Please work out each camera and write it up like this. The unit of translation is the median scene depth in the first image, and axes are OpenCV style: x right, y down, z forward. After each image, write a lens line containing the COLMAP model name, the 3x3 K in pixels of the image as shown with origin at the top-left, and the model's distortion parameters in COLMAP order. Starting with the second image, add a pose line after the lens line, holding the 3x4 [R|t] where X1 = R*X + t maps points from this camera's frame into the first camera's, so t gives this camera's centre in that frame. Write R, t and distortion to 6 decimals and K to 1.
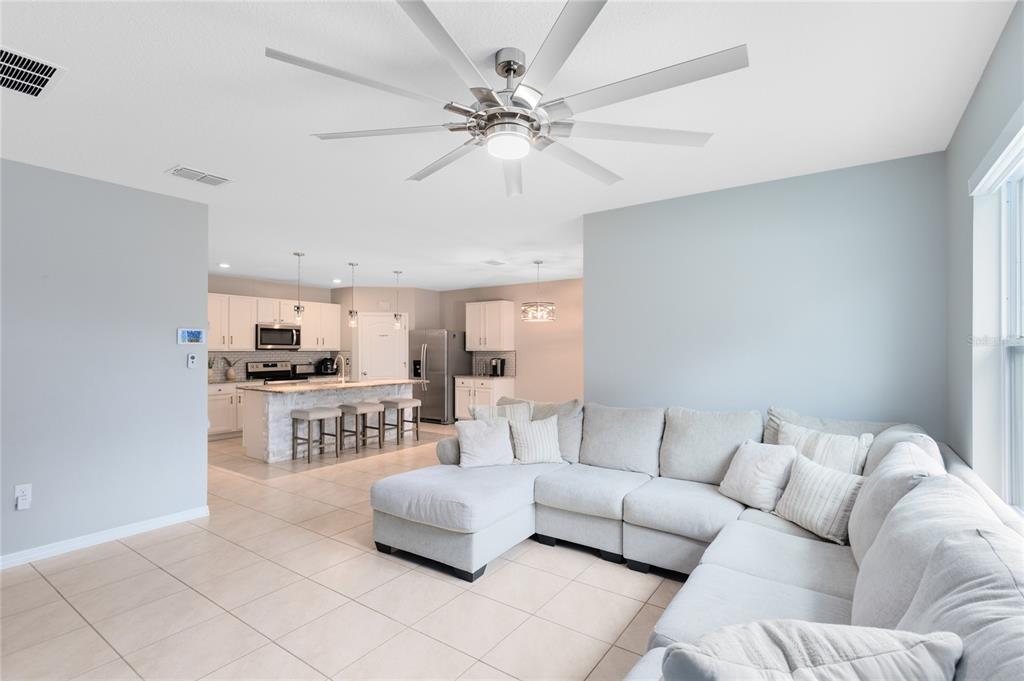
lens RADIAL K [[466.5, 0, 512.0], [0, 466.5, 340.5], [0, 0, 1]] dist [0.000451, 0.000059]
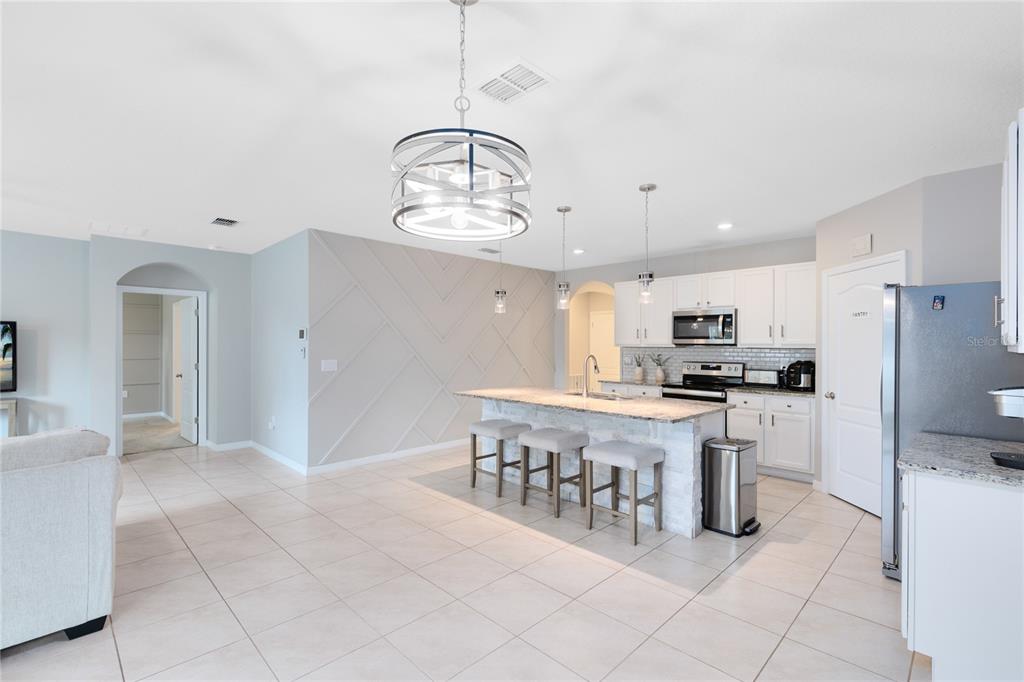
lens RADIAL K [[468.2, 0, 530.4], [0, 468.2, 347.0], [0, 0, 1]] dist [-0.000464, -0.000010]
pose [[-0.155224, 0.004828, -0.987868, 0.224783], [0.013167, 0.999909, 0.002818, 0.016309], [0.987792, -0.012570, -0.155273, 0.824952]]
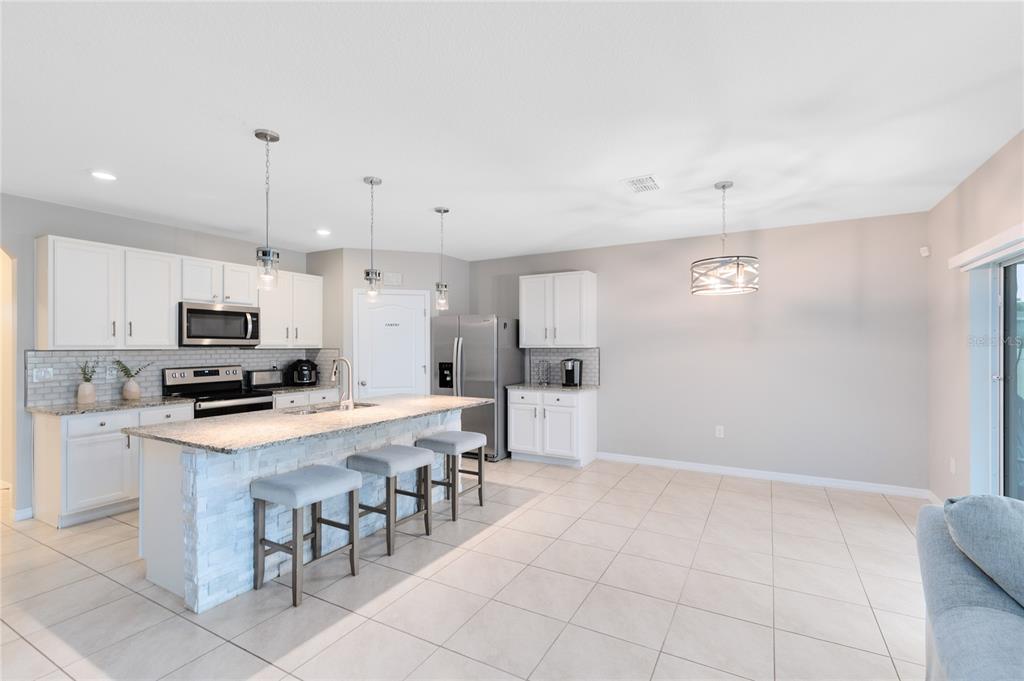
lens RADIAL K [[457.5, 0, 512.0], [0, 457.5, 340.5], [0, 0, 1]] dist [-0.000758, -0.000089]
pose [[0.994997, -0.000209, 0.099900, -0.185851], [-0.000609, 0.999967, 0.008152, 0.006747], [-0.099899, -0.008172, 0.994964, 0.374630]]
